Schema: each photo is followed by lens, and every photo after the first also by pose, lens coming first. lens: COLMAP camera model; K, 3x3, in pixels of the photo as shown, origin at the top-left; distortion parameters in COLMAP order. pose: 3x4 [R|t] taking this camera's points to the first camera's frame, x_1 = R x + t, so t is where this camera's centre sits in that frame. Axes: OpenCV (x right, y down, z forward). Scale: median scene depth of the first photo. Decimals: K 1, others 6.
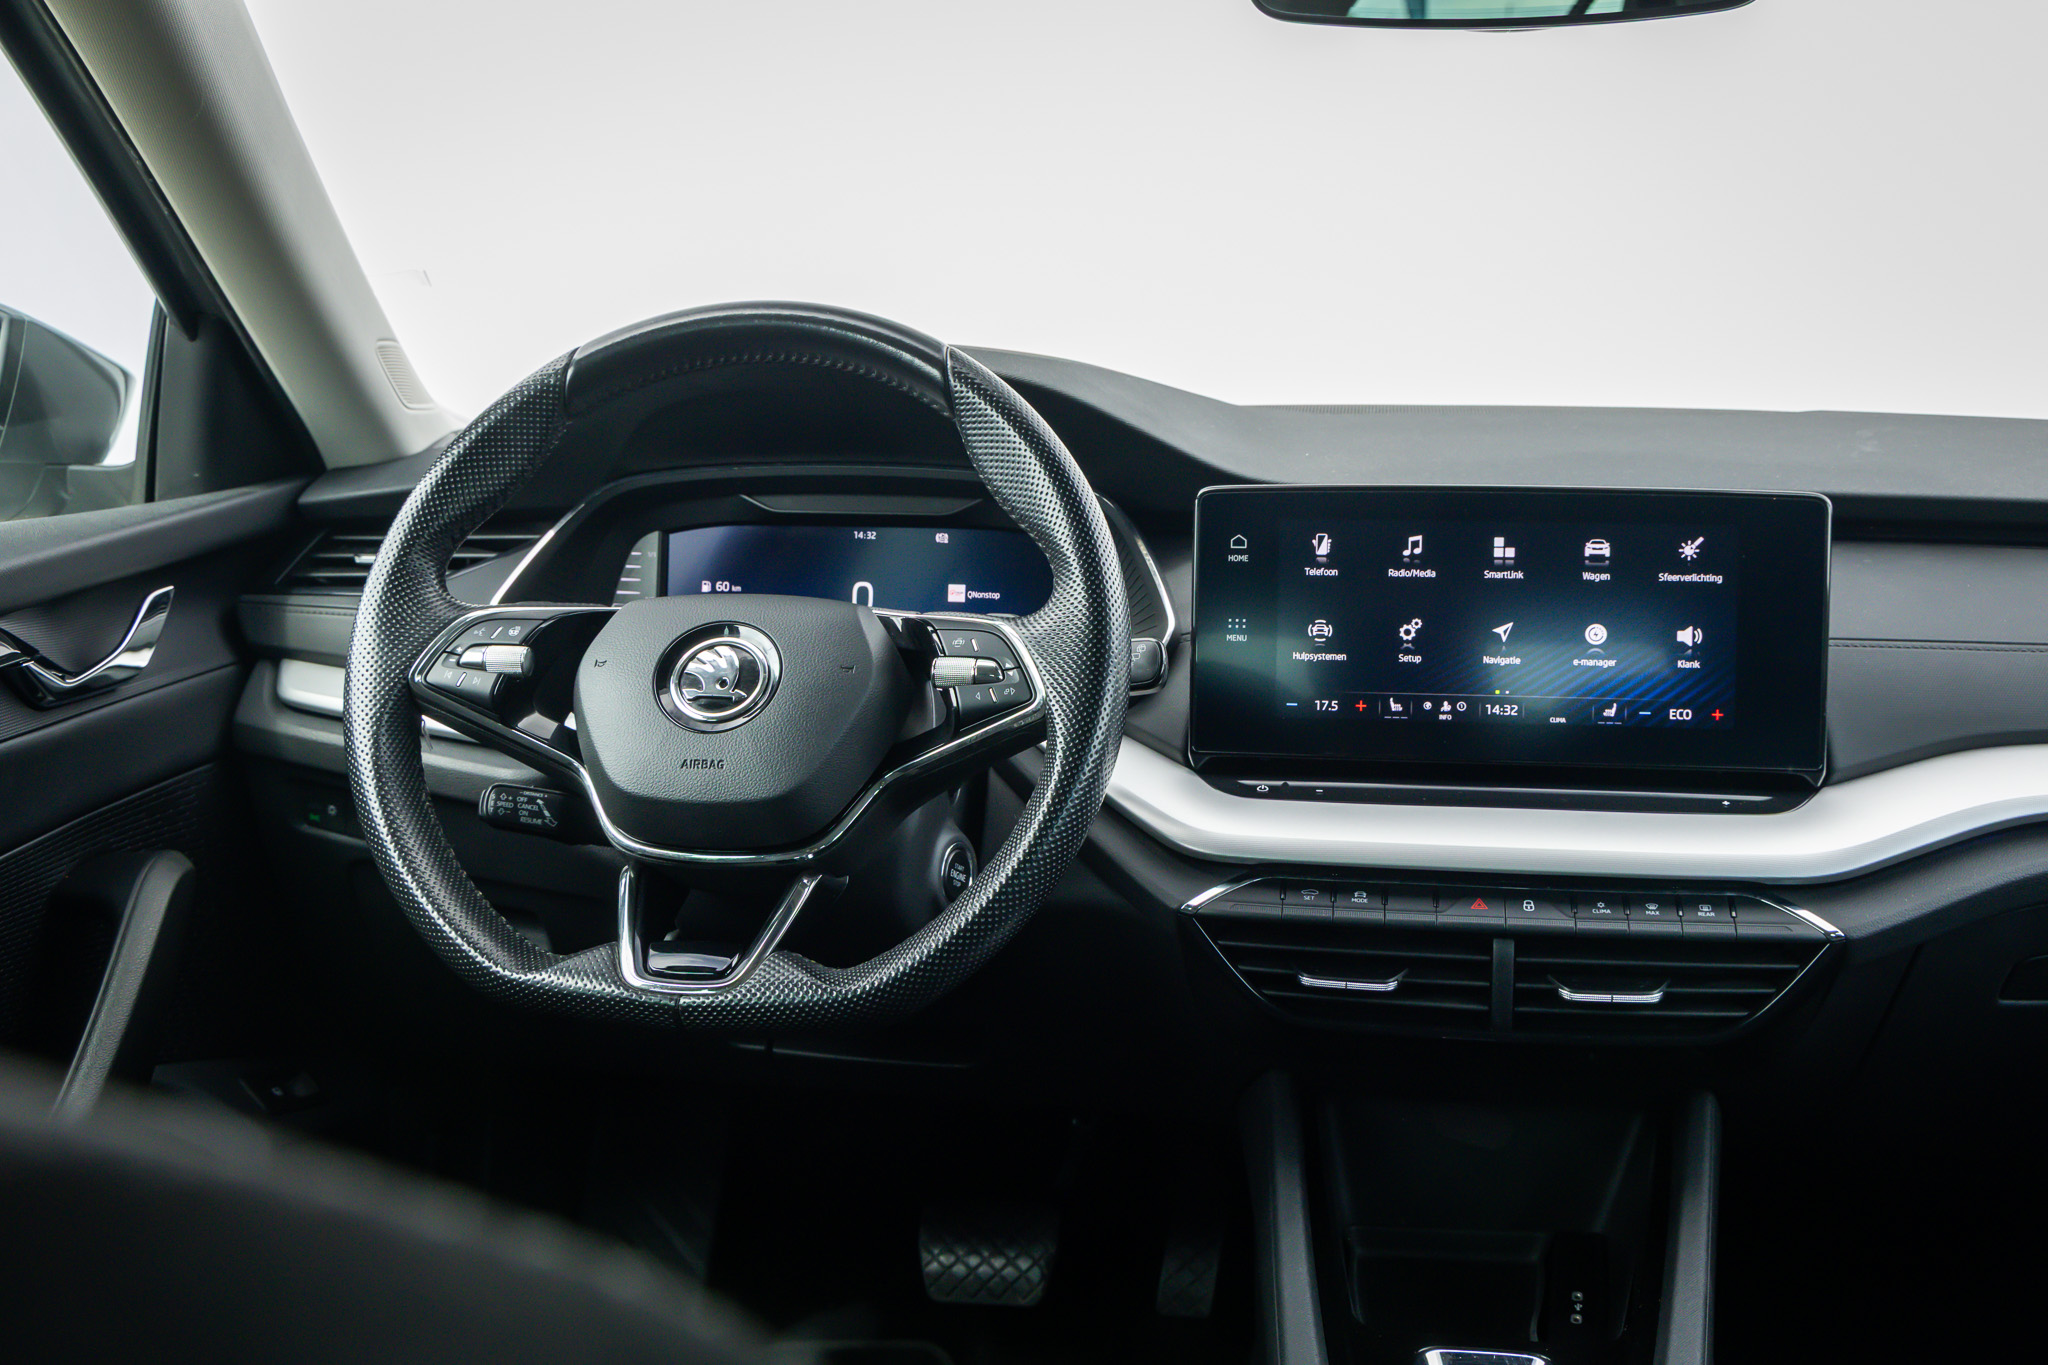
lens RADIAL K [[2167.7, 0, 1030.3], [0, 2167.7, 669.3], [0, 0, 1]] dist [0.004669, 0.000000]
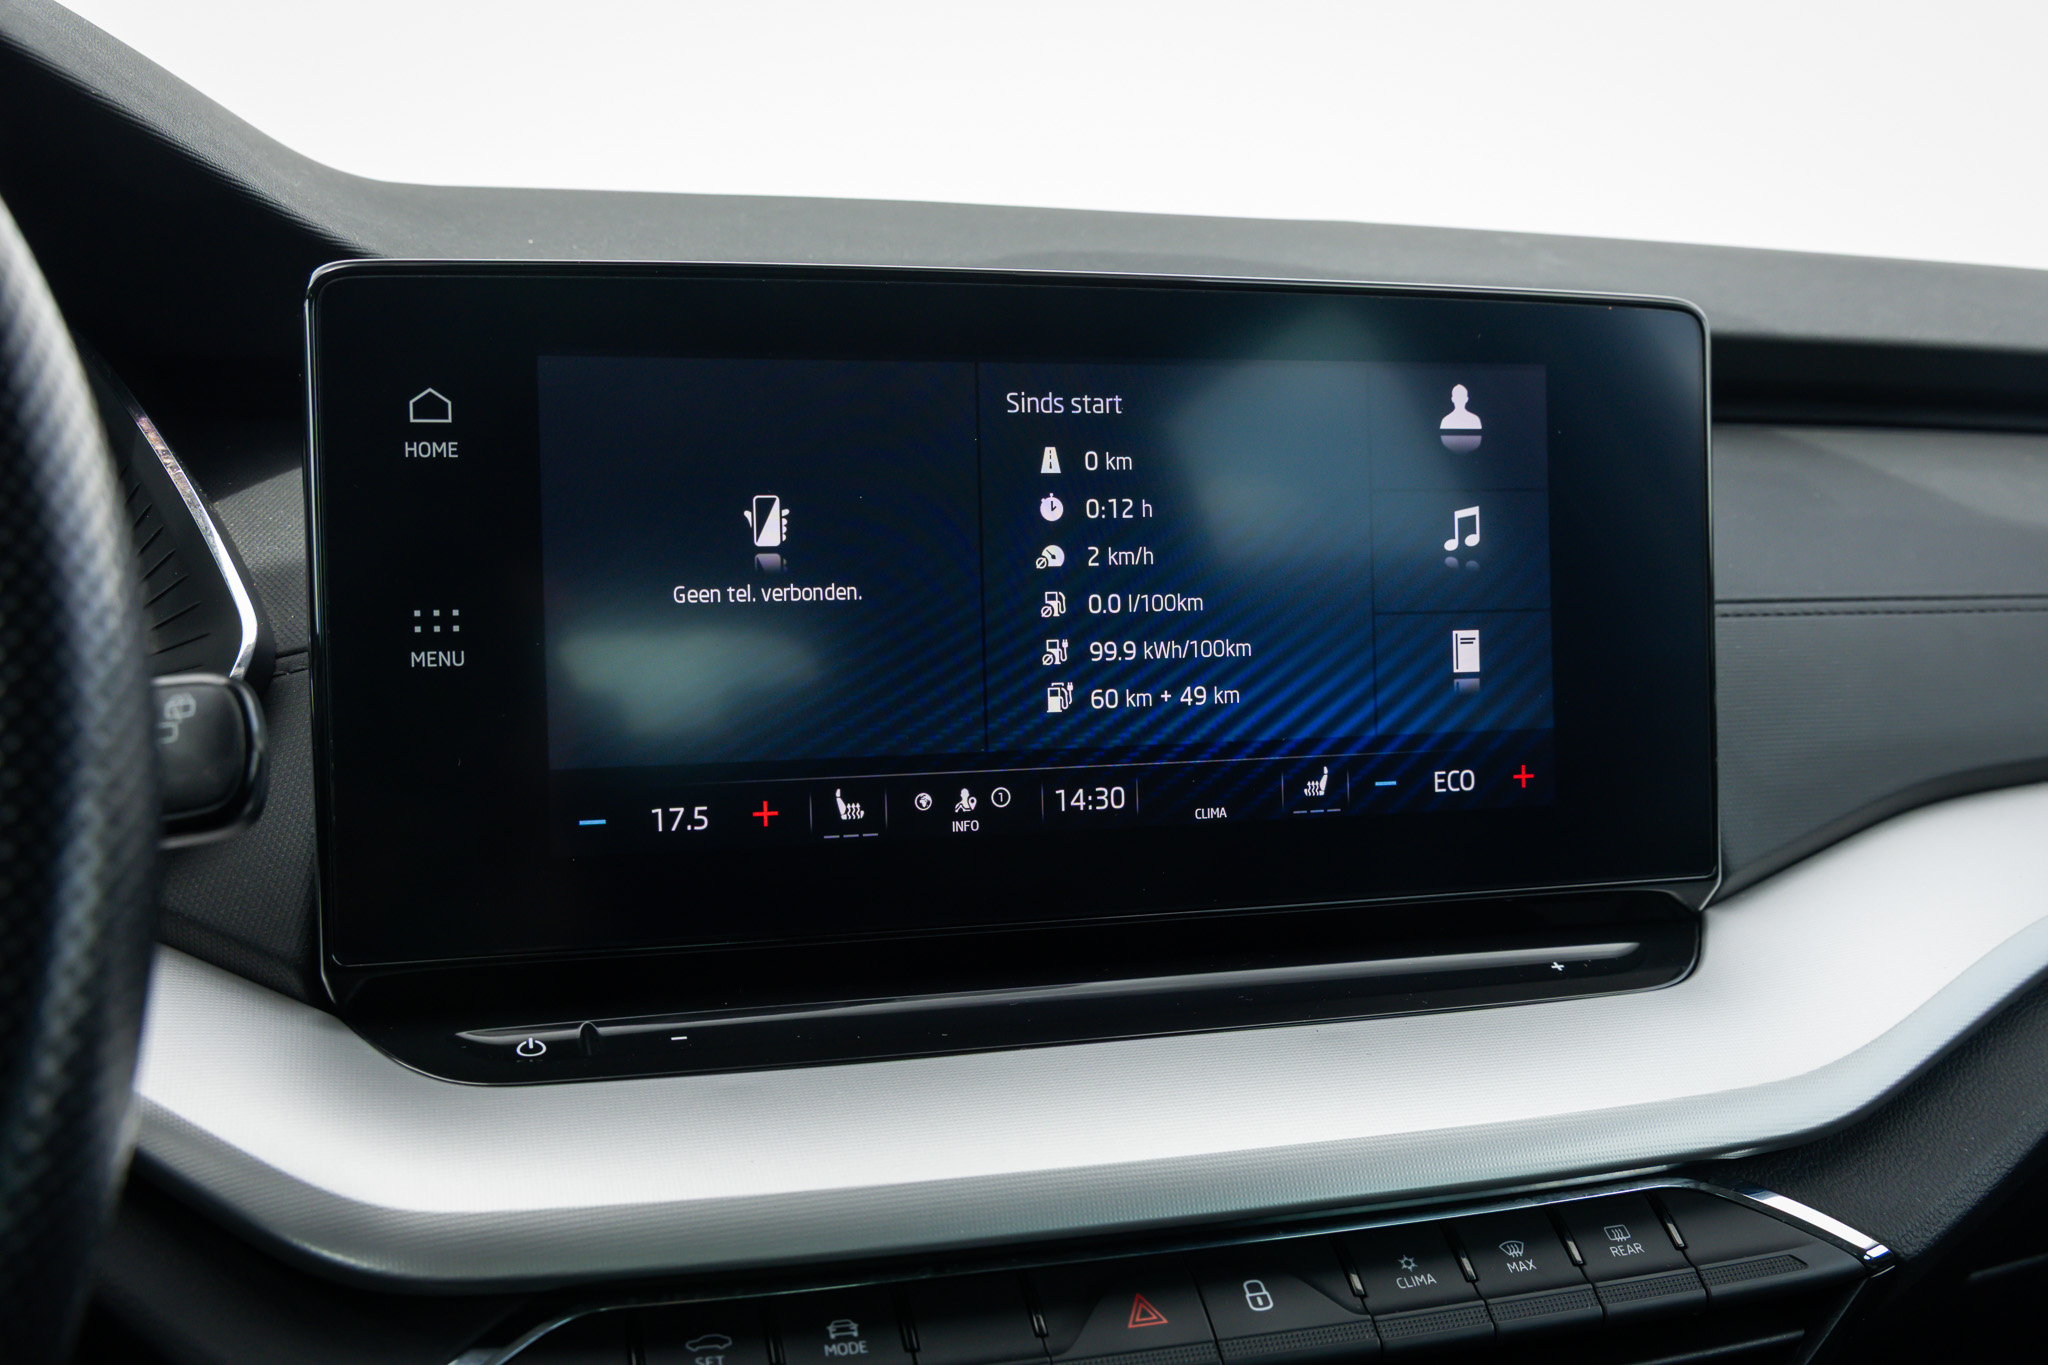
lens RADIAL K [[2167.7, 0, 1034.4], [0, 2167.7, 674.7], [0, 0, 1]] dist [0.004669, 0.000000]
pose [[0.895487, -0.051739, 0.442070, 0.021318], [0.049747, 0.998632, 0.016107, -0.013146], [-0.442298, 0.007568, 0.896836, 0.631468]]
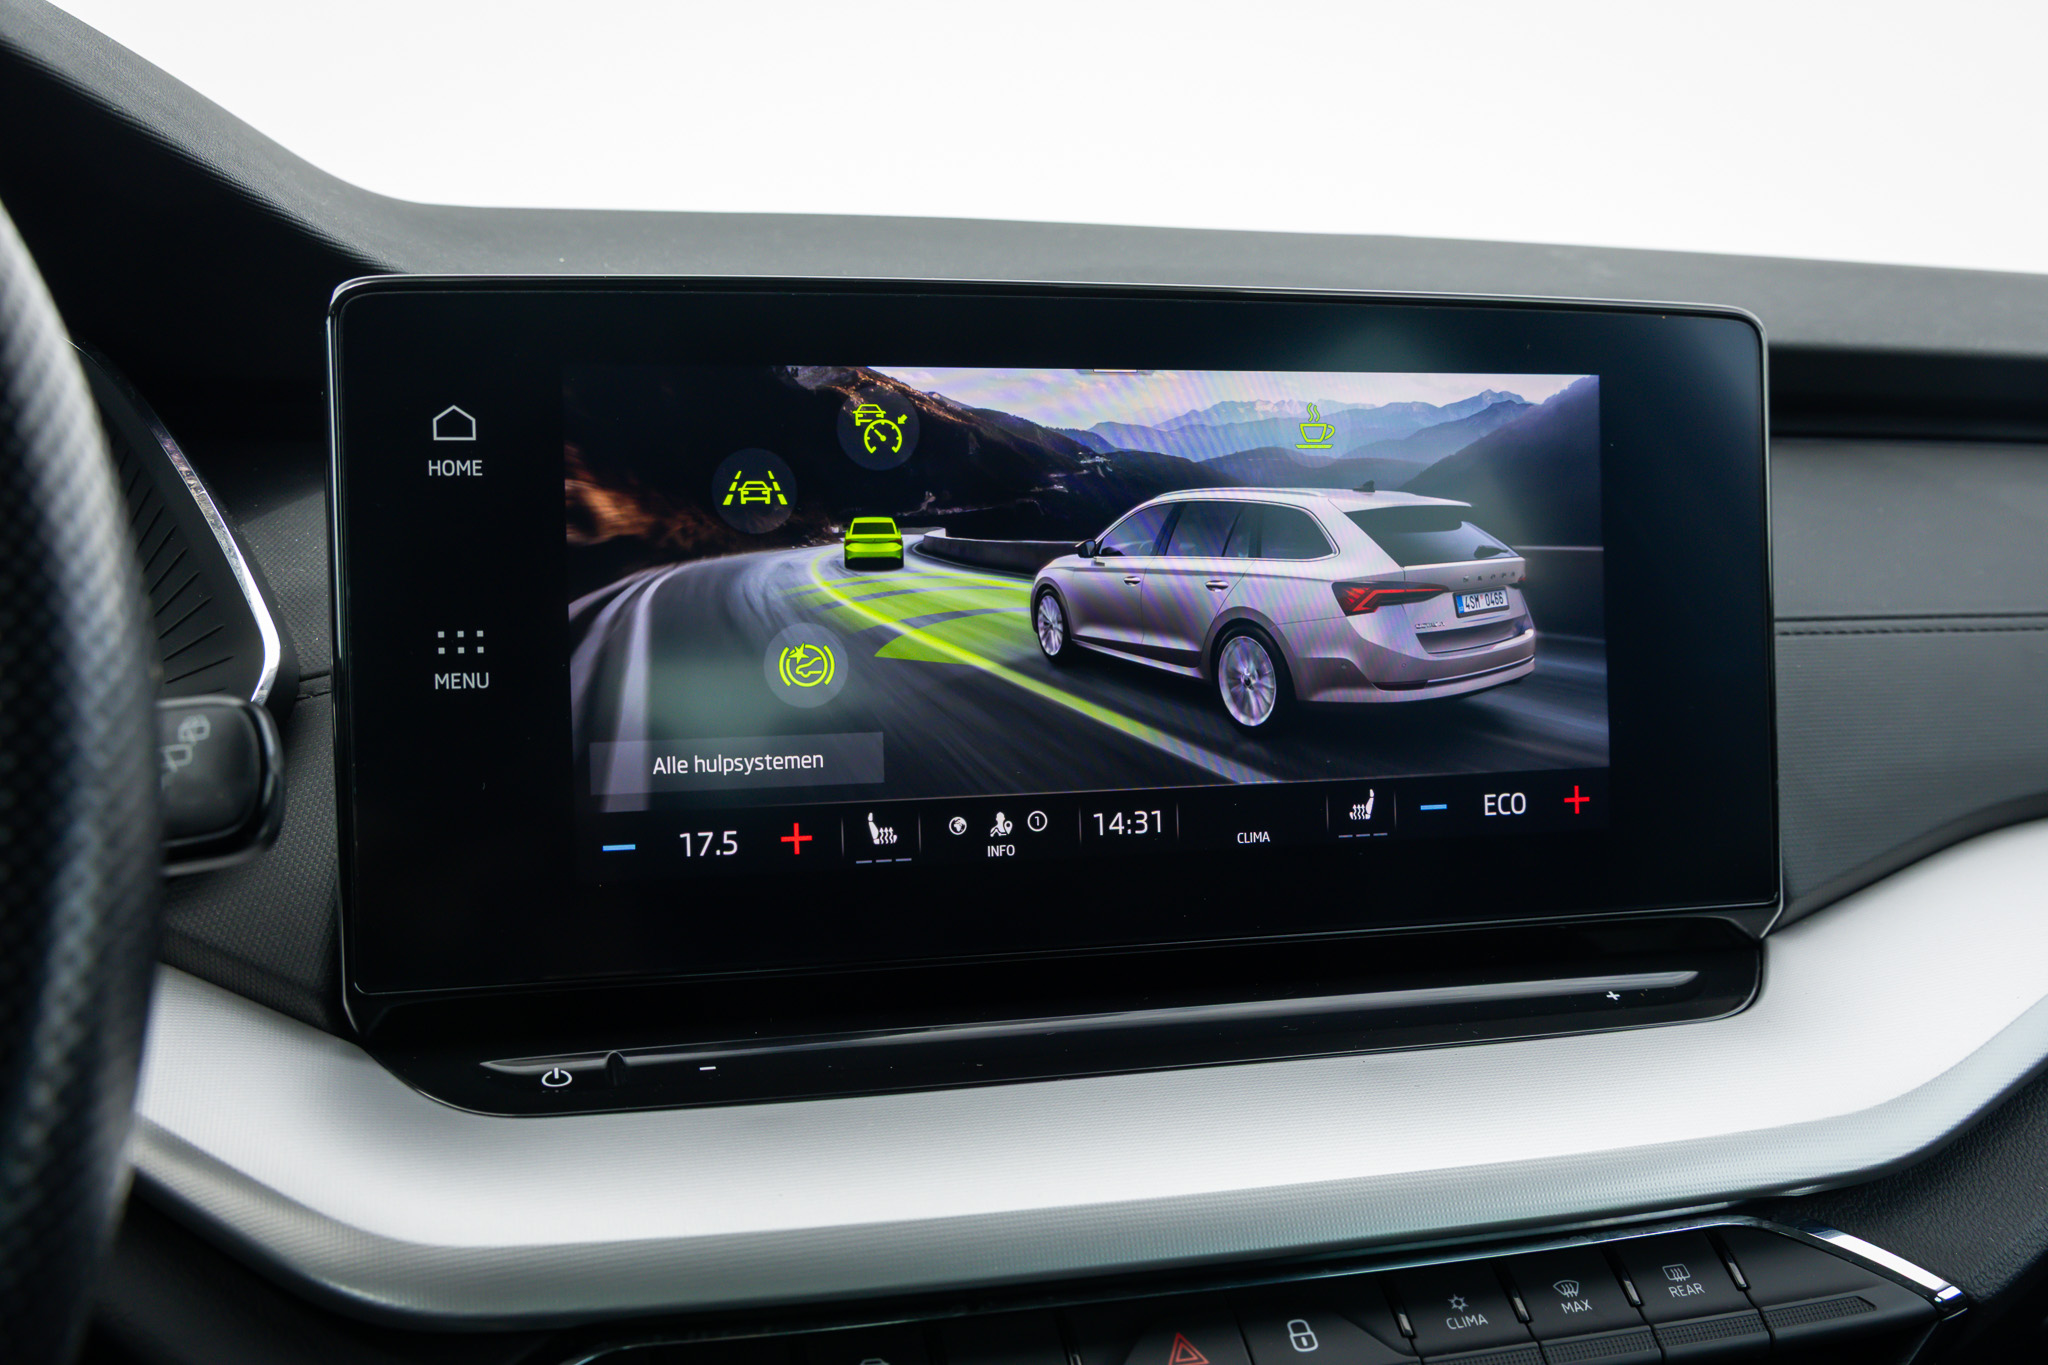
lens RADIAL K [[2167.7, 0, 1026.6], [0, 2167.7, 681.8], [0, 0, 1]] dist [0.004669, 0.000000]
pose [[0.907412, -0.050040, 0.417252, 0.028521], [0.053012, 0.998584, 0.004471, -0.011278], [-0.416885, 0.018062, 0.908780, 0.639174]]
